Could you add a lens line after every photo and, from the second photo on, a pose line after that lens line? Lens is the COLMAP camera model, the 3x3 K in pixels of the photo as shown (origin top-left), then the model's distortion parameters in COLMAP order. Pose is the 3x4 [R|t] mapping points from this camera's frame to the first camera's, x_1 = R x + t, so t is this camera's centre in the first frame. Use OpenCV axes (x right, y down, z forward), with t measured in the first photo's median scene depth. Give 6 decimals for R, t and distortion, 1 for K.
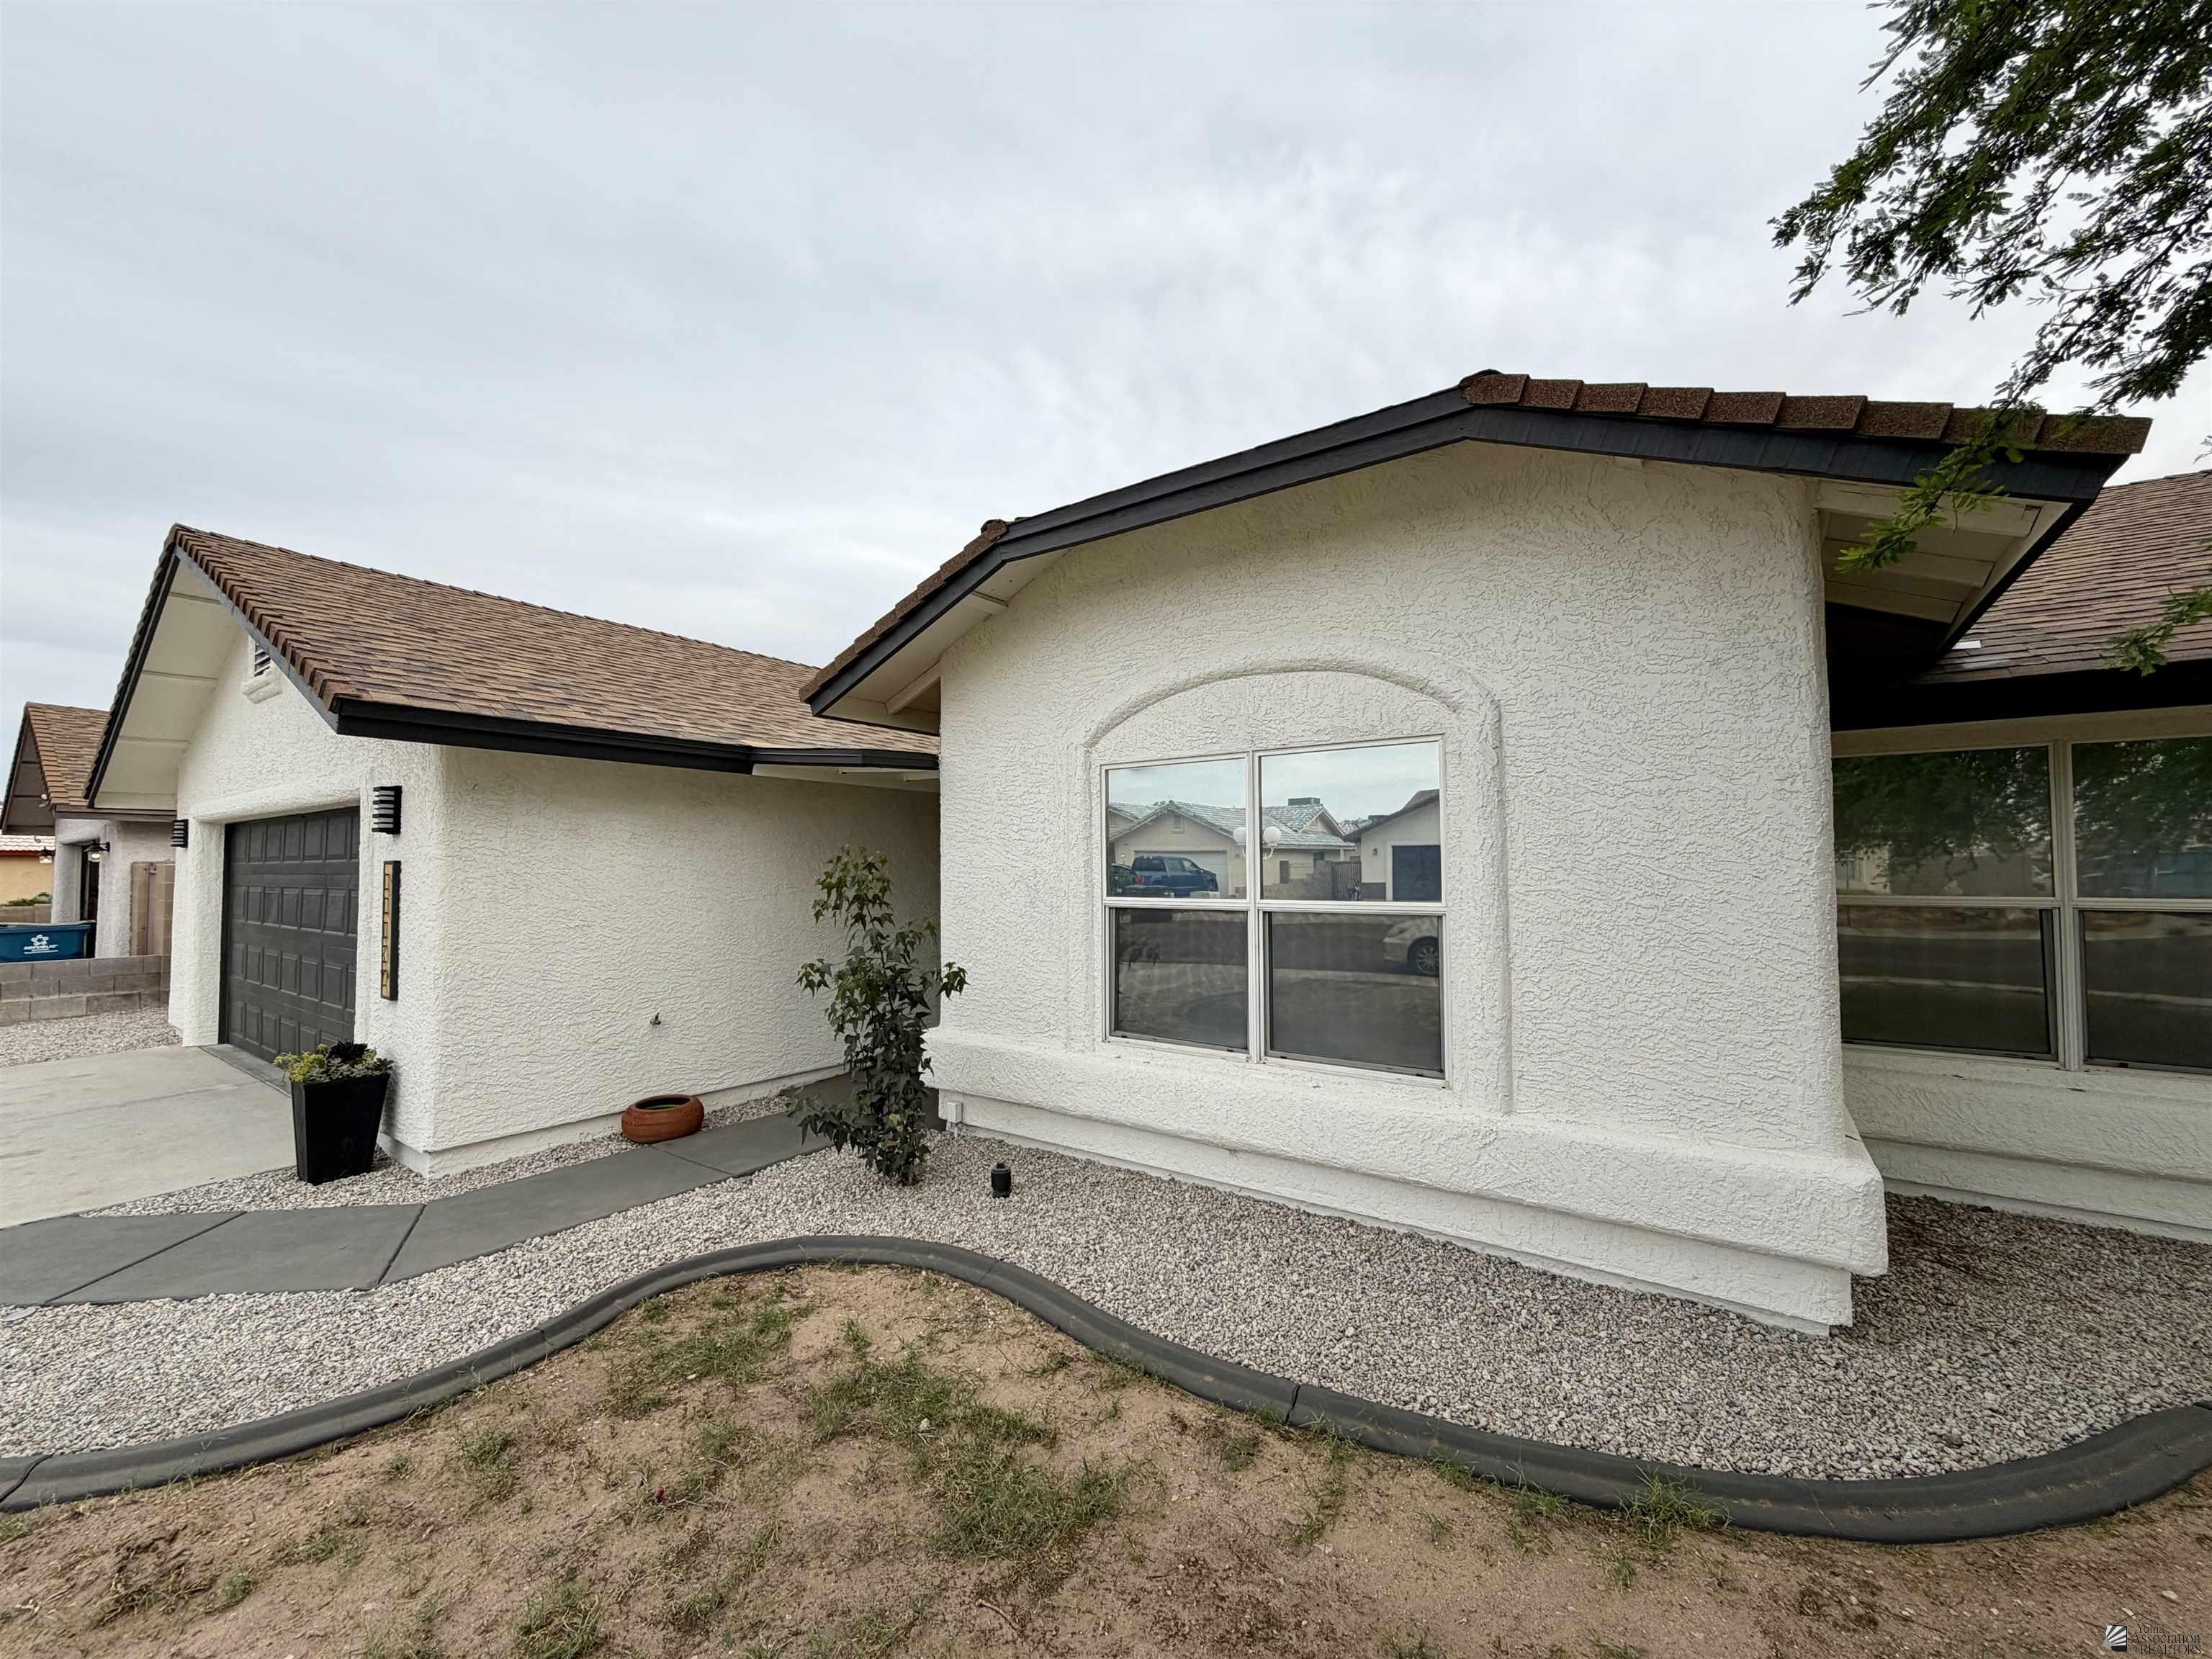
lens RADIAL K [[874.9, 0, 1106.0], [0, 874.9, 829.5], [0, 0, 1]] dist [0.000164, -0.000440]
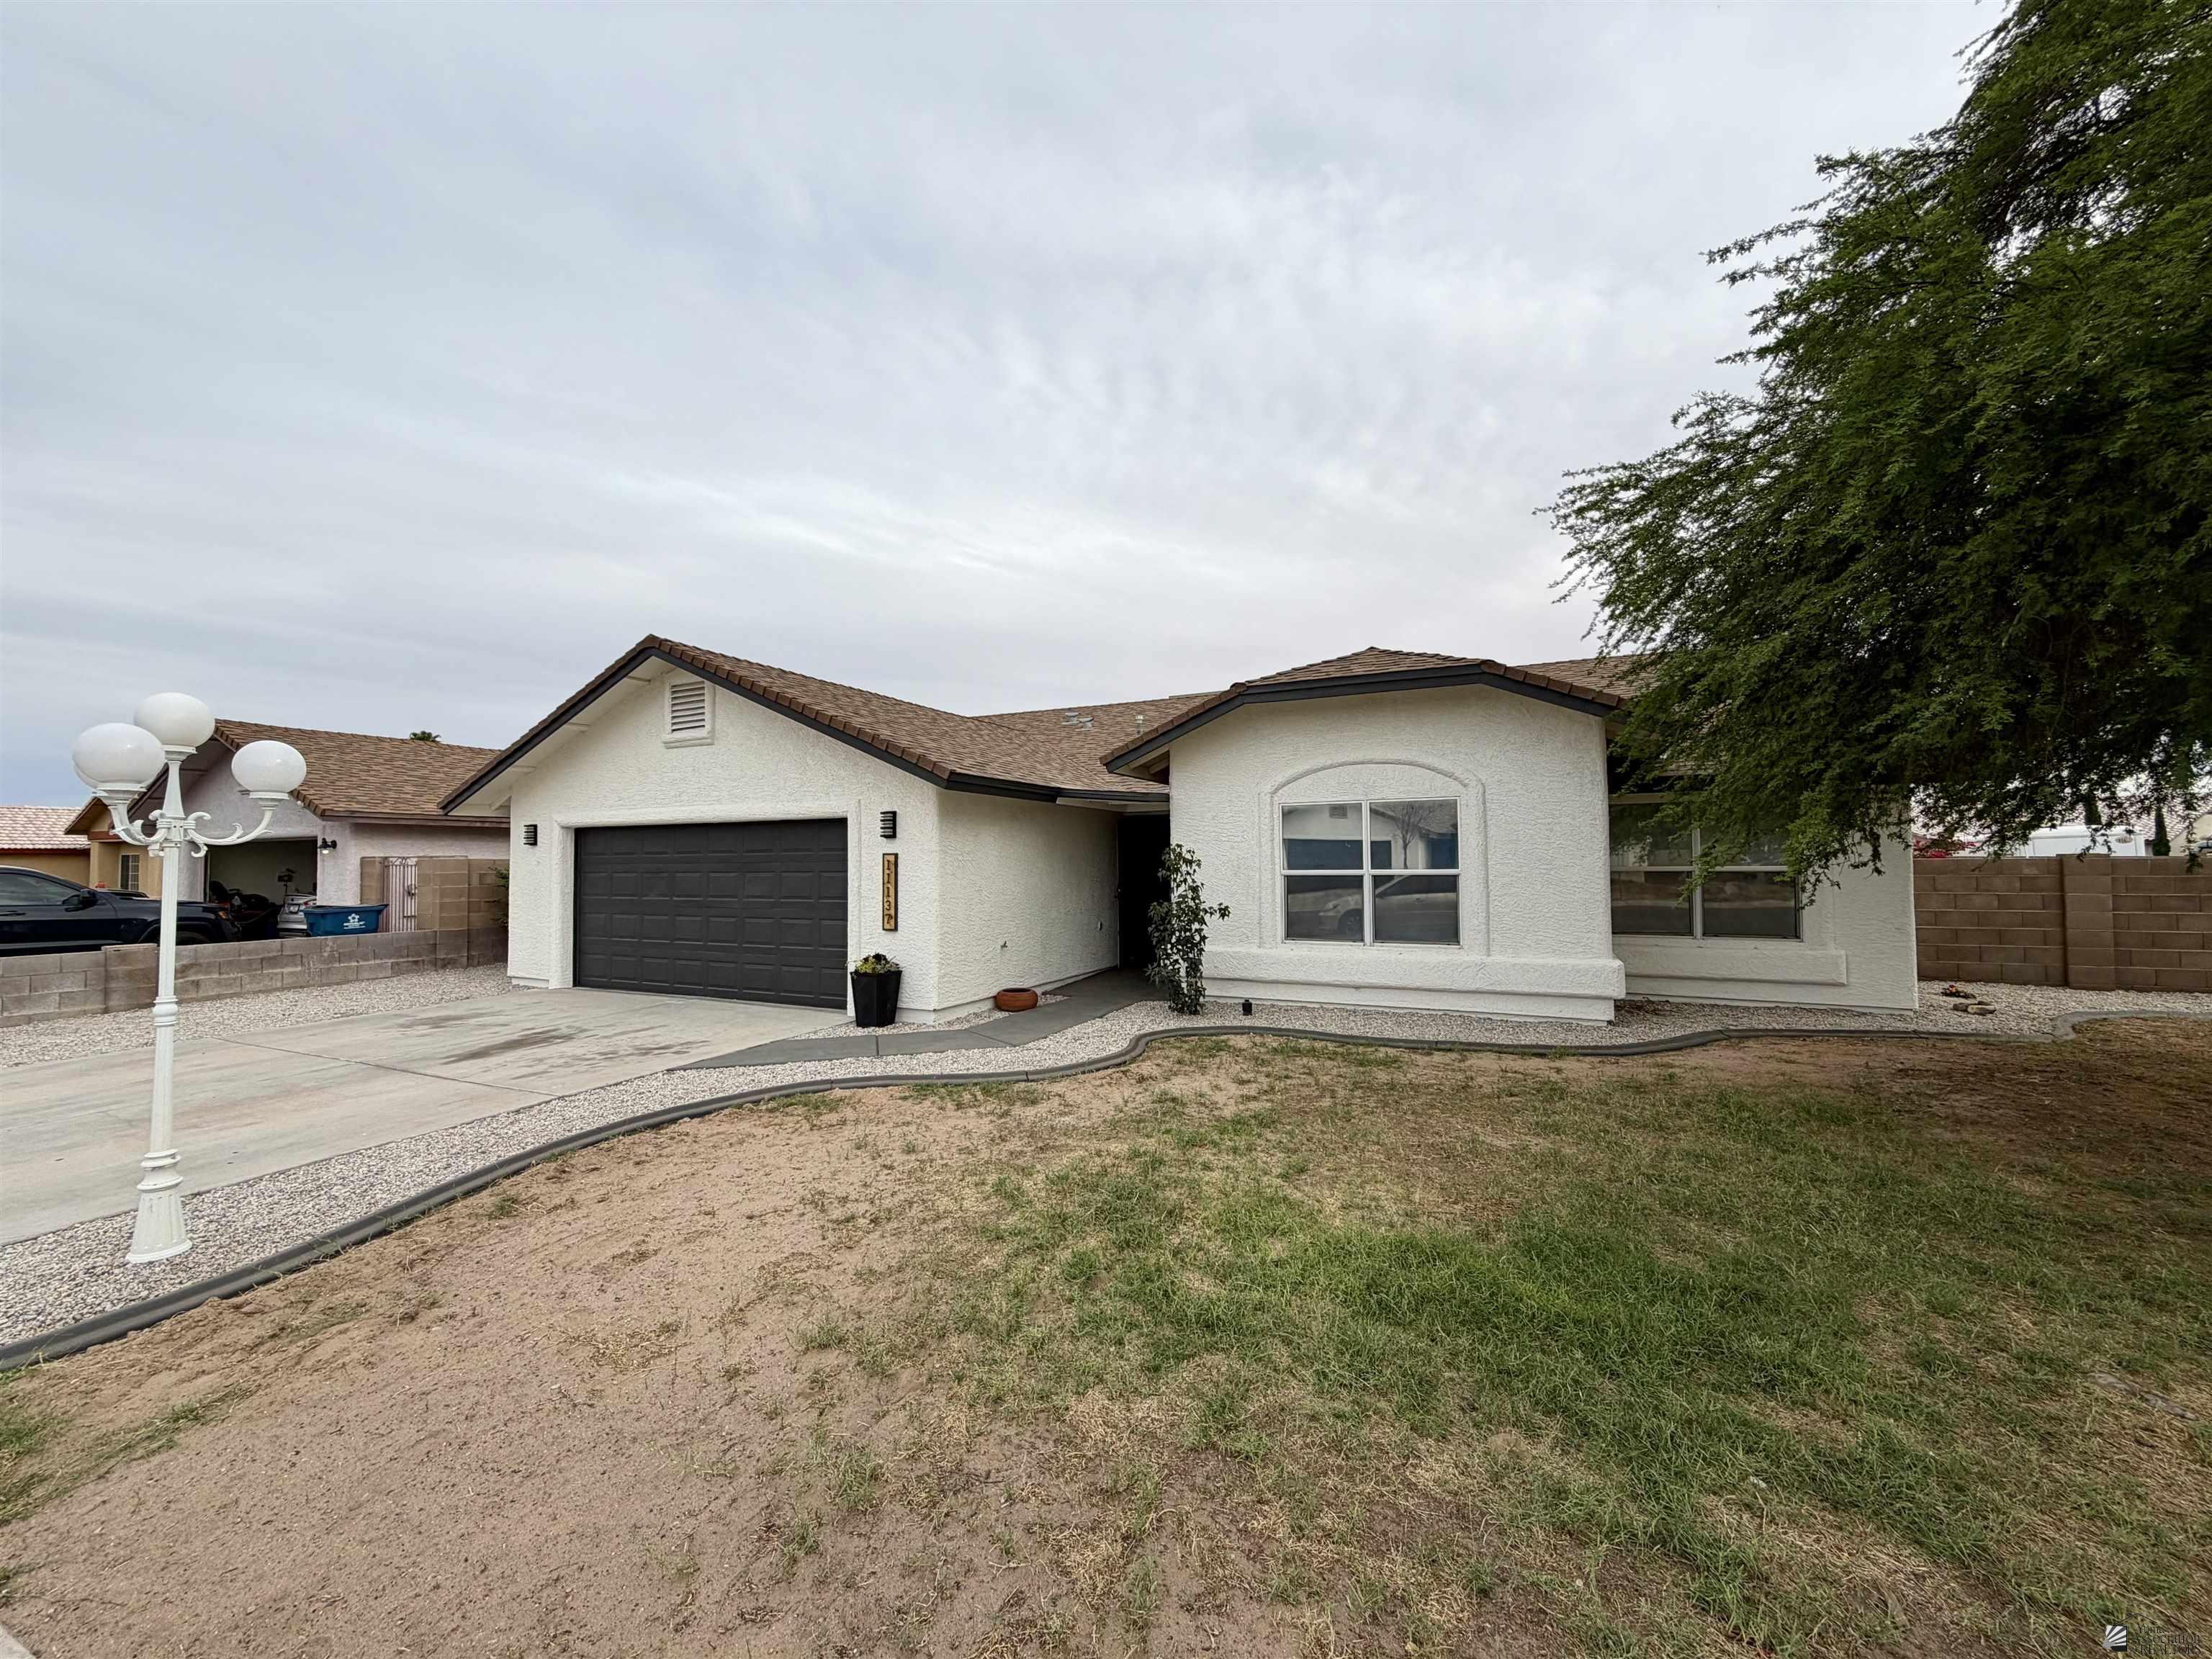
lens RADIAL K [[874.9, 0, 1106.0], [0, 874.9, 829.5], [0, 0, 1]] dist [0.000164, -0.000440]
pose [[0.986055, 0.002096, 0.166404, -0.691413], [-0.002968, 0.999983, 0.004995, -0.022813], [-0.166391, -0.005420, 0.986045, -0.845106]]
